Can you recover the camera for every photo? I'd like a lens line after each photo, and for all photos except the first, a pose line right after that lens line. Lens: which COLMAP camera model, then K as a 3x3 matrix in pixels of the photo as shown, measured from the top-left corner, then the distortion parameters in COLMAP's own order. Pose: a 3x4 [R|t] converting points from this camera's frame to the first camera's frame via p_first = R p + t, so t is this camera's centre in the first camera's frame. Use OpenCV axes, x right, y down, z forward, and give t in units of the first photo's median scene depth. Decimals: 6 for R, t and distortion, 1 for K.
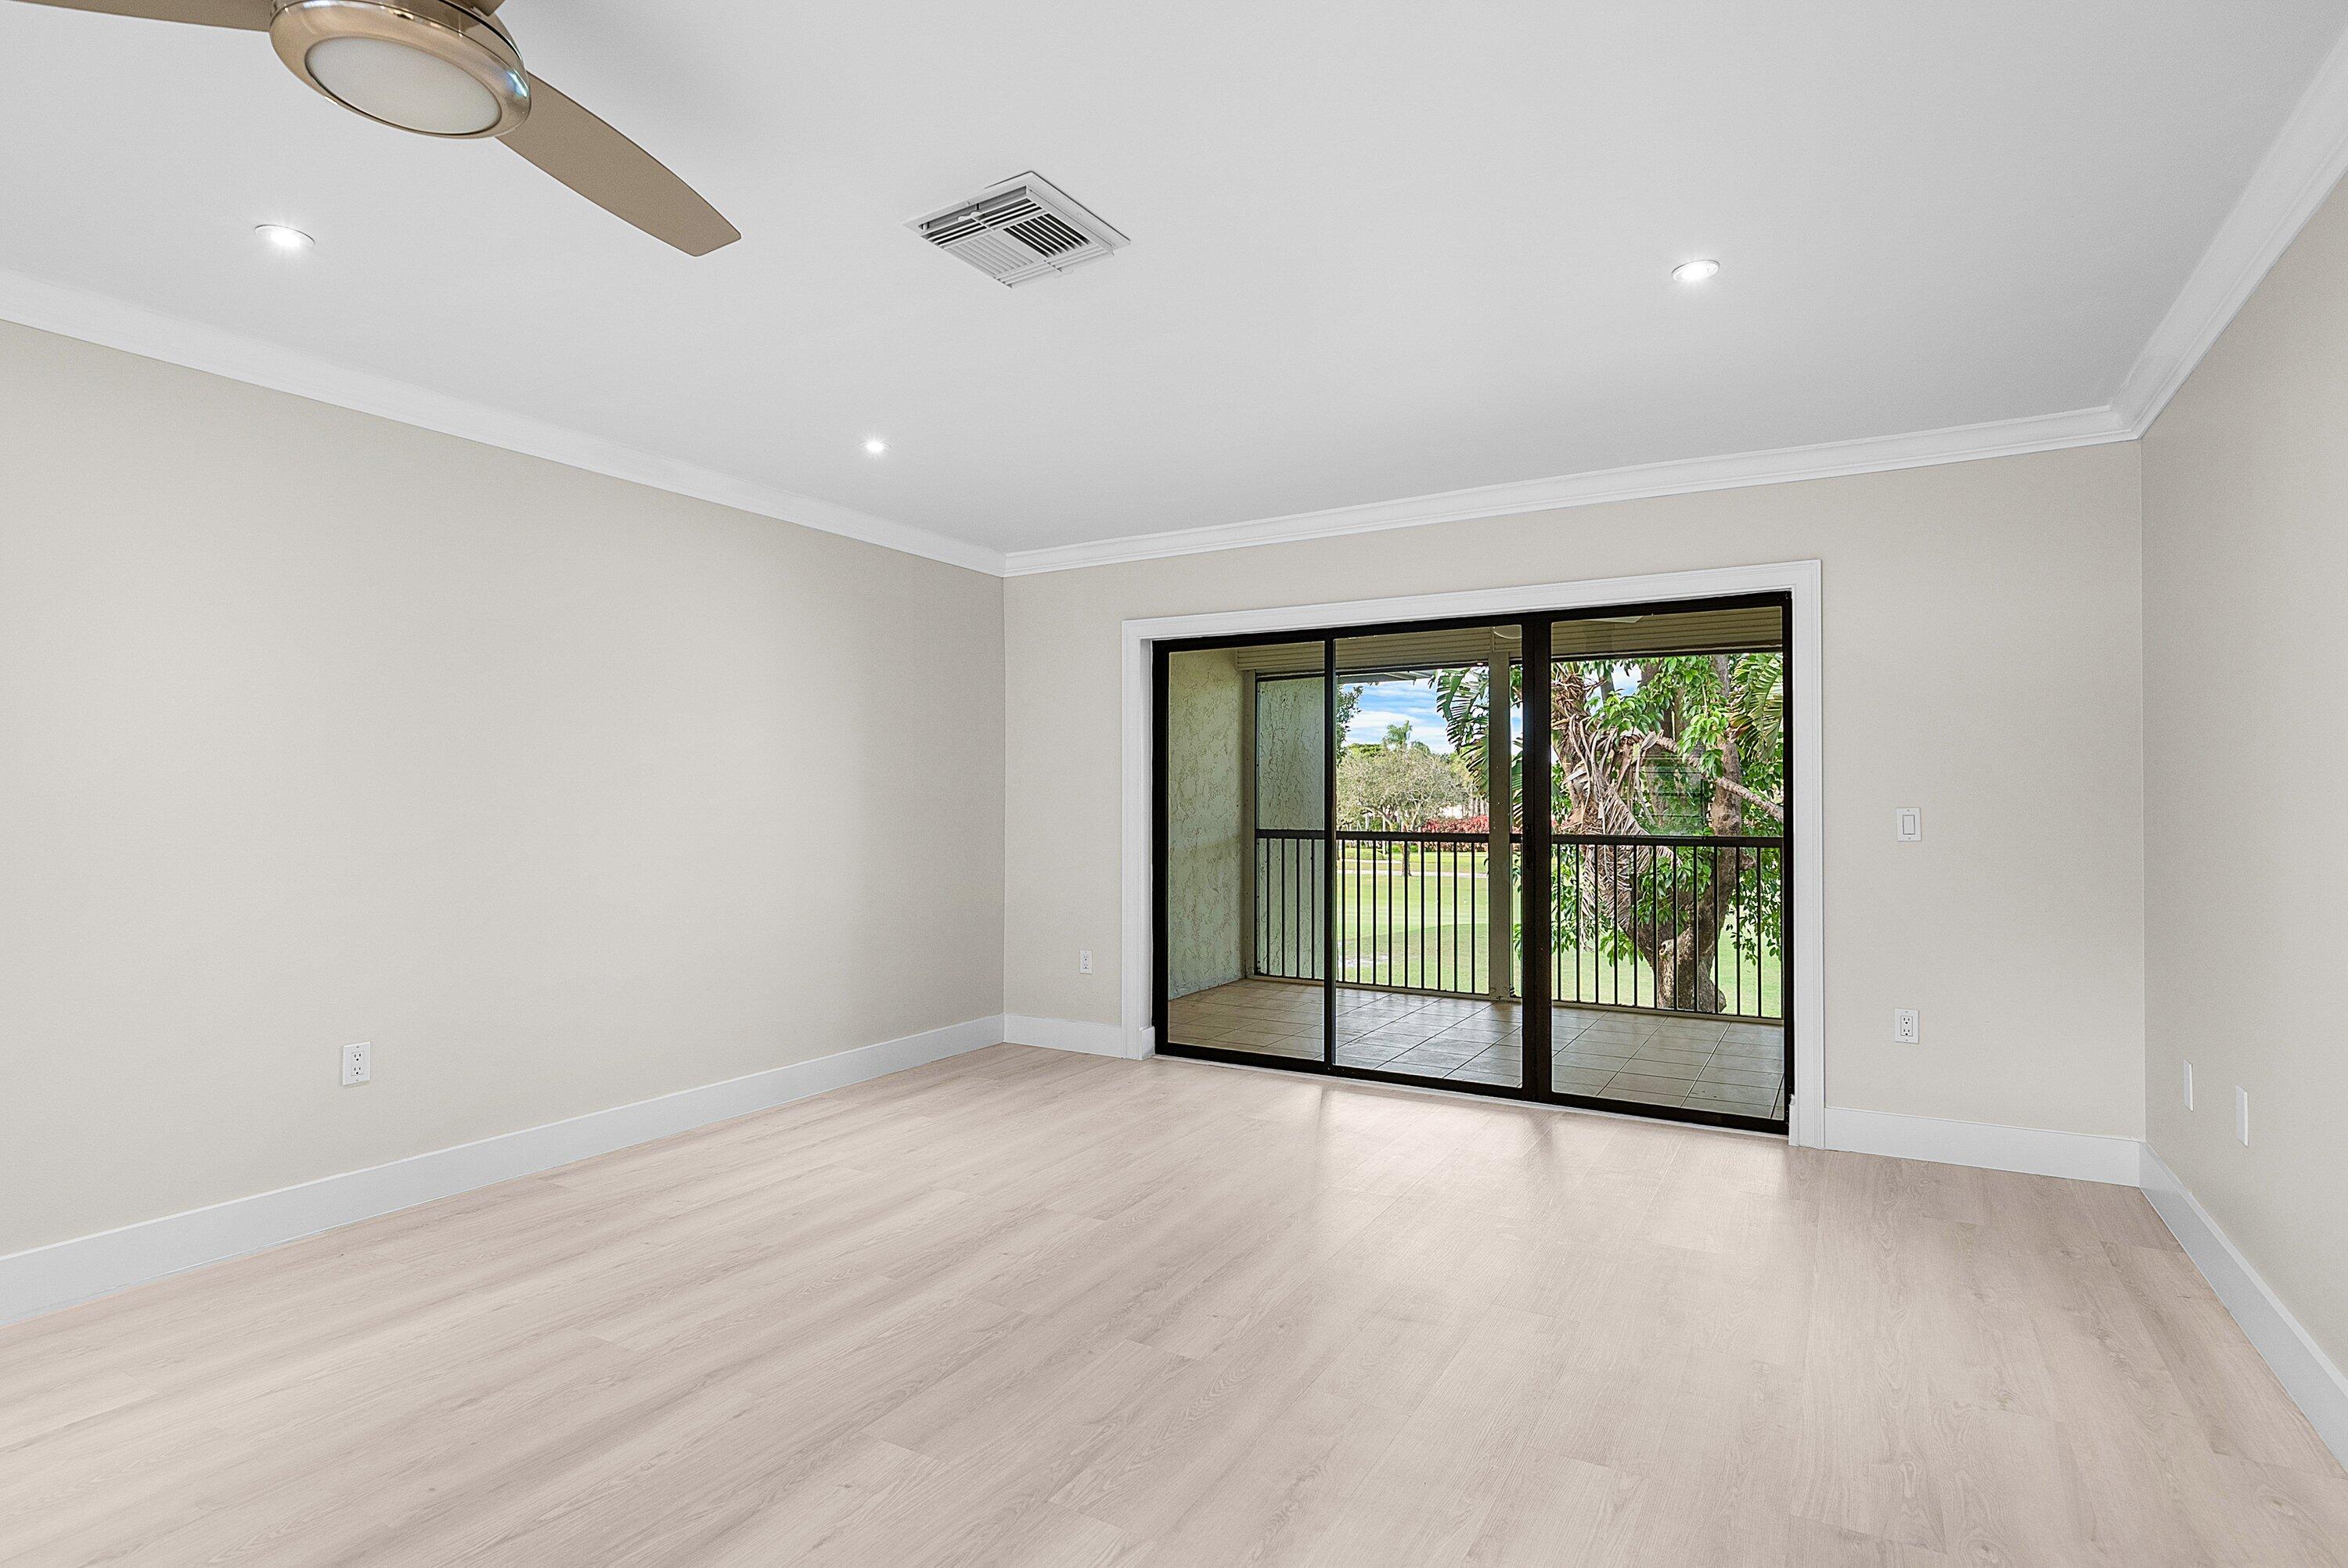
lens RADIAL K [[1160.2, 0, 1188.7], [0, 1160.2, 795.2], [0, 0, 1]] dist [0.000888, 0.000257]
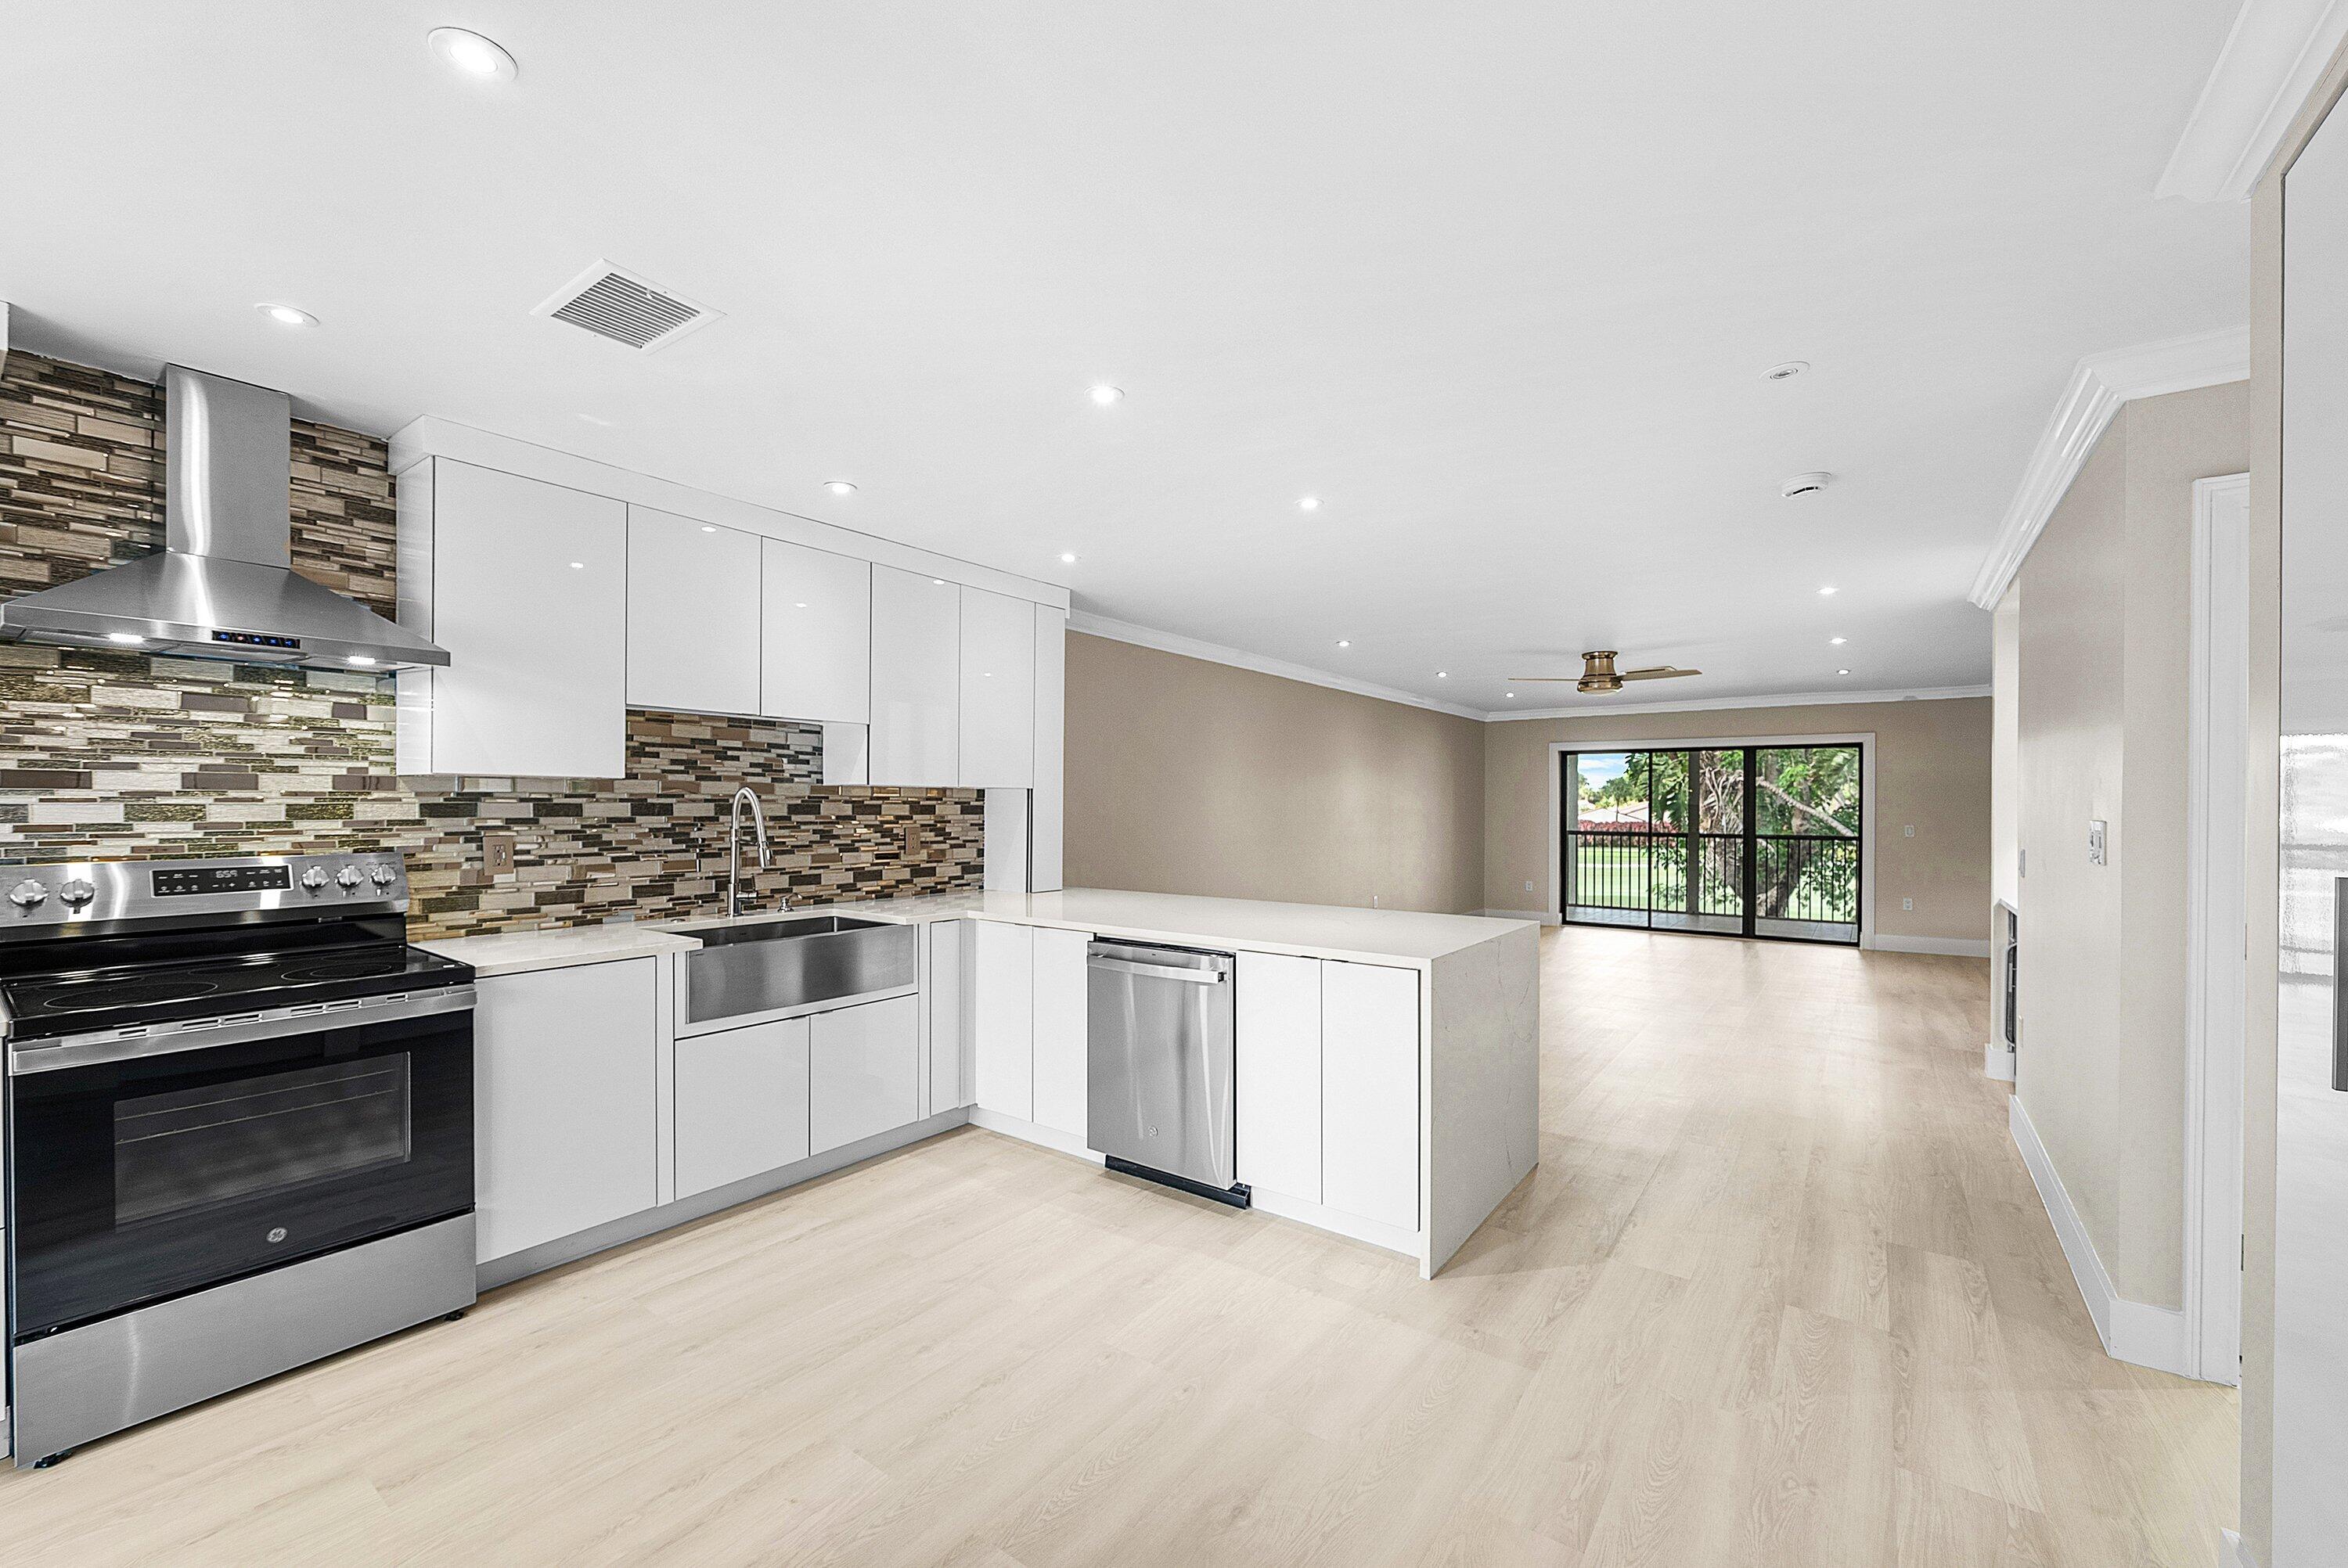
lens RADIAL K [[914.5, 0, 1172.5], [0, 914.5, 806.0], [0, 0, 1]] dist [0.001433, 0.000011]
pose [[0.991966, 0.003173, -0.126465, -0.548575], [-0.002305, 0.999973, 0.007011, -0.029974], [0.126484, -0.006663, 0.991946, -0.899849]]
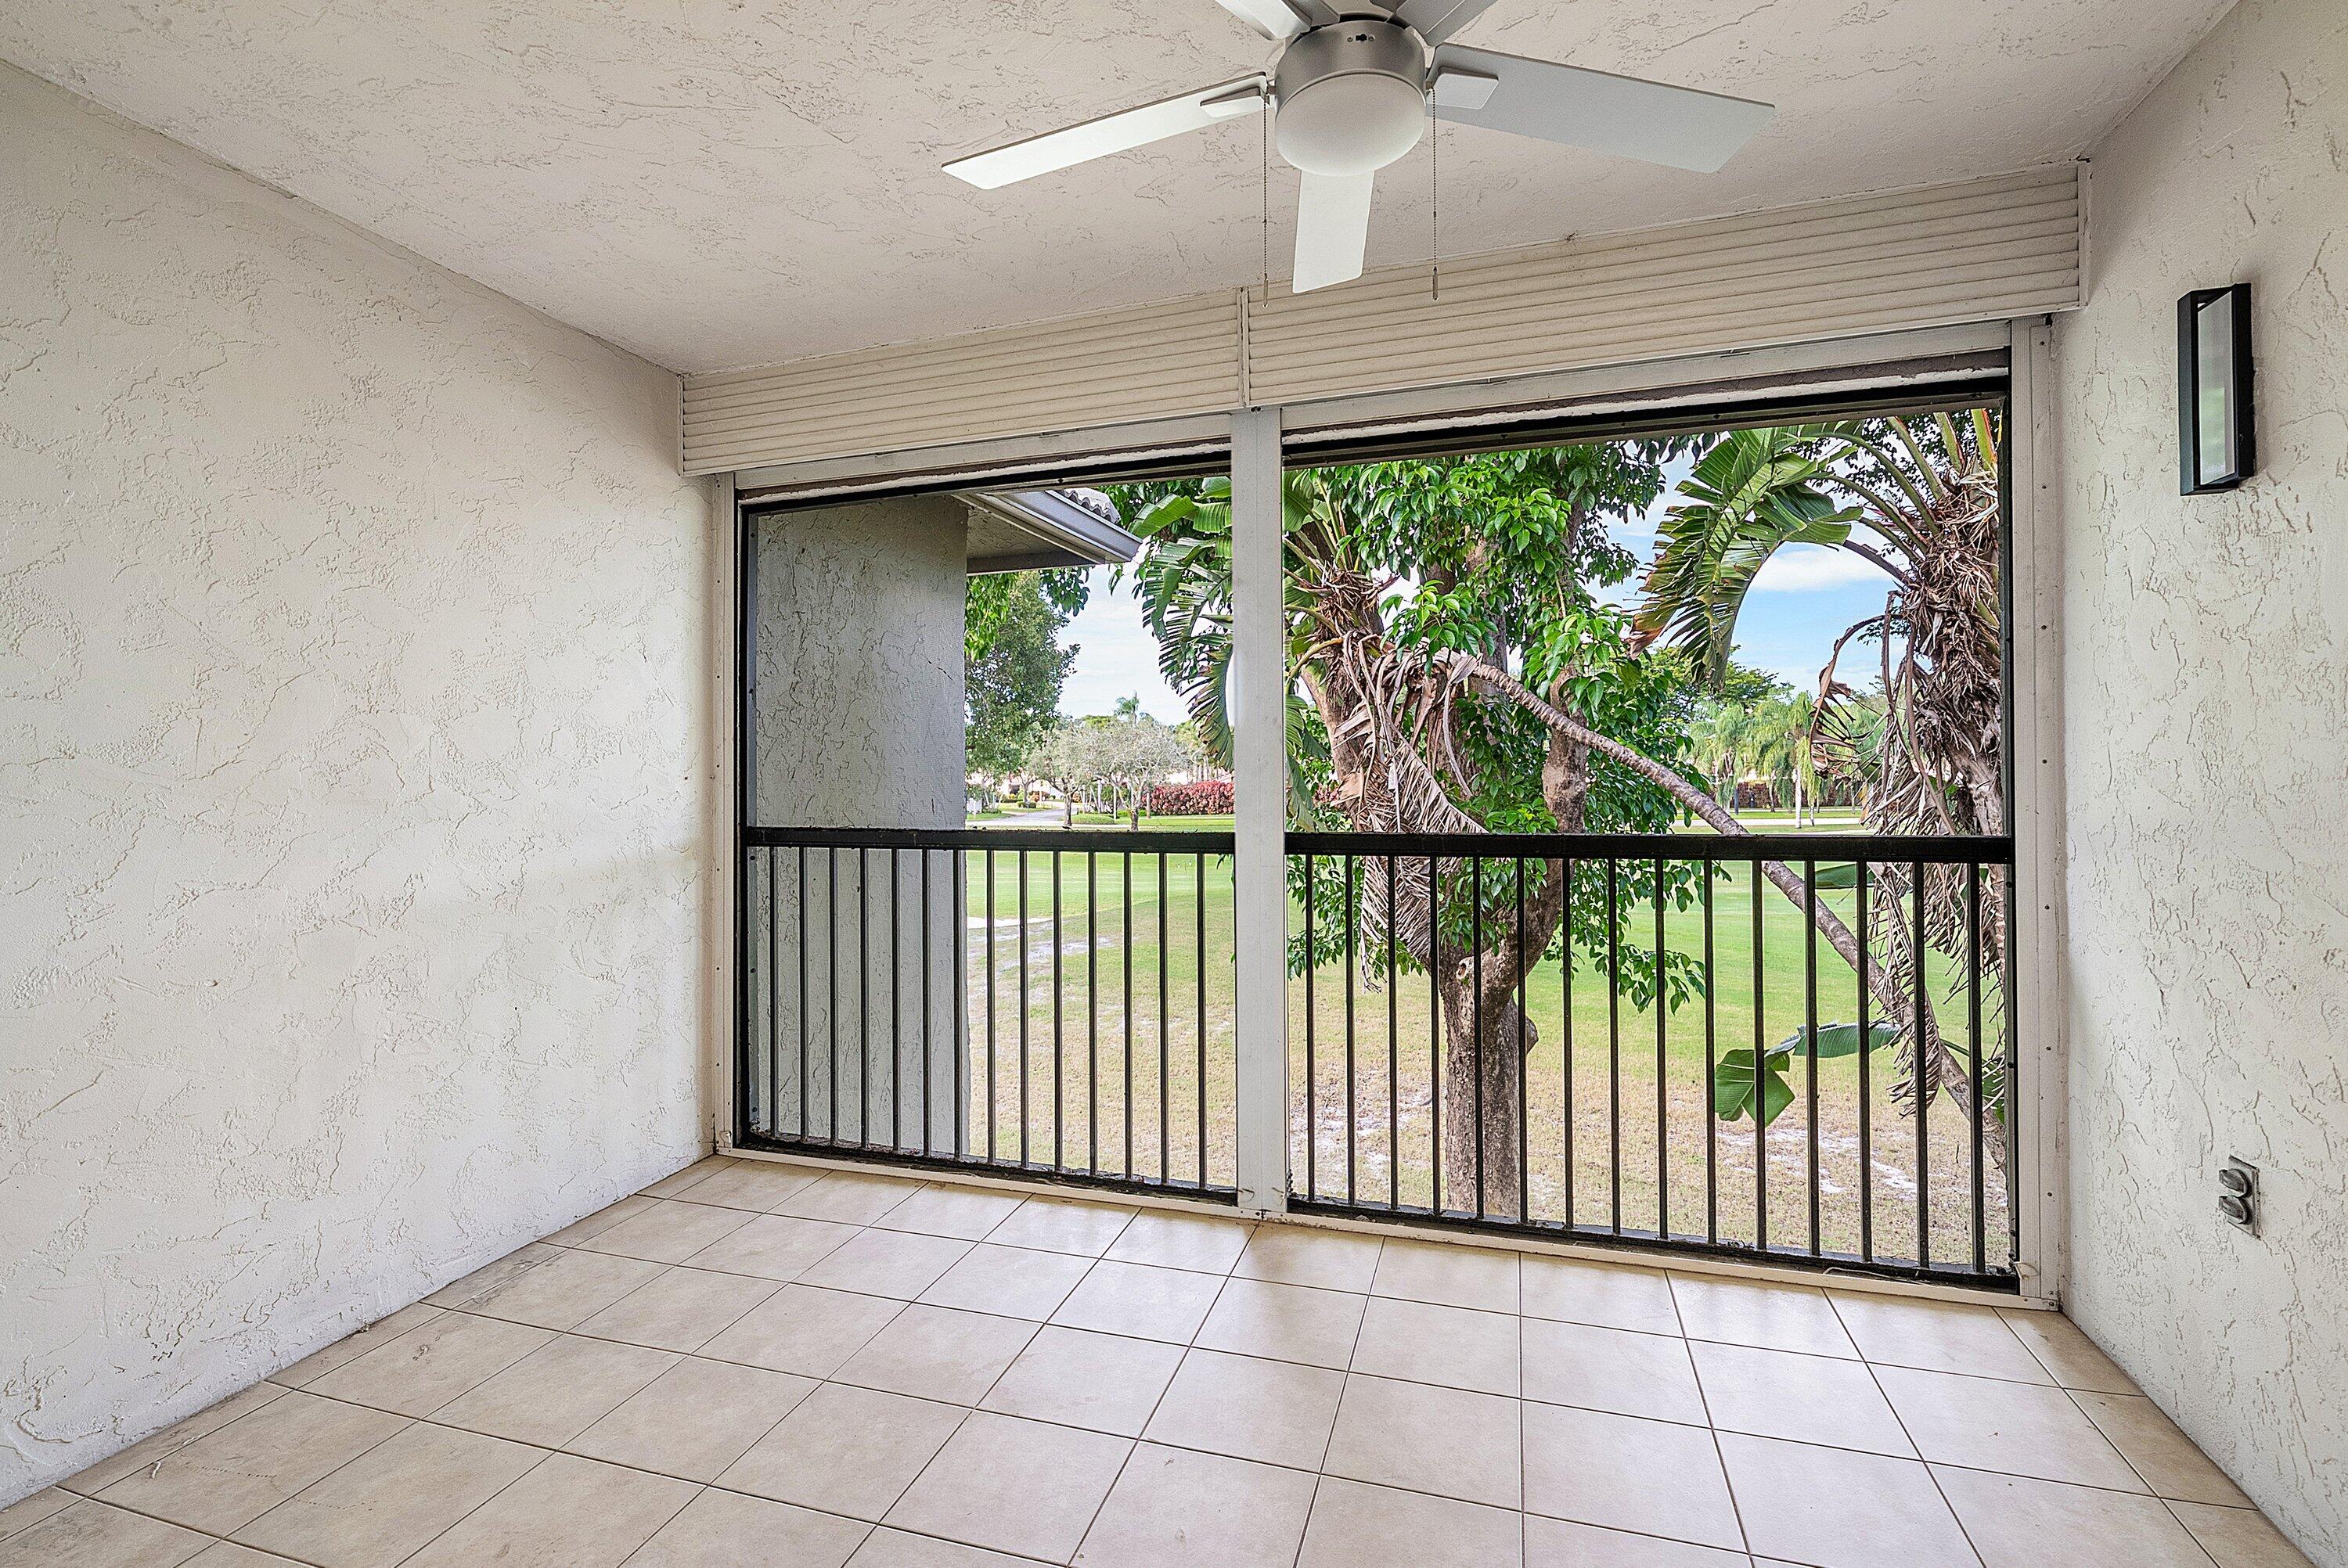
lens RADIAL K [[1051.9, 0, 1156.9], [0, 1051.9, 780.1], [0, 0, 1]] dist [-0.000080, 0.000365]
pose [[0.979744, -0.013743, 0.199782, 0.189629], [0.010967, 0.999827, 0.014994, 0.008070], [-0.199954, -0.012499, 0.979726, 0.779777]]
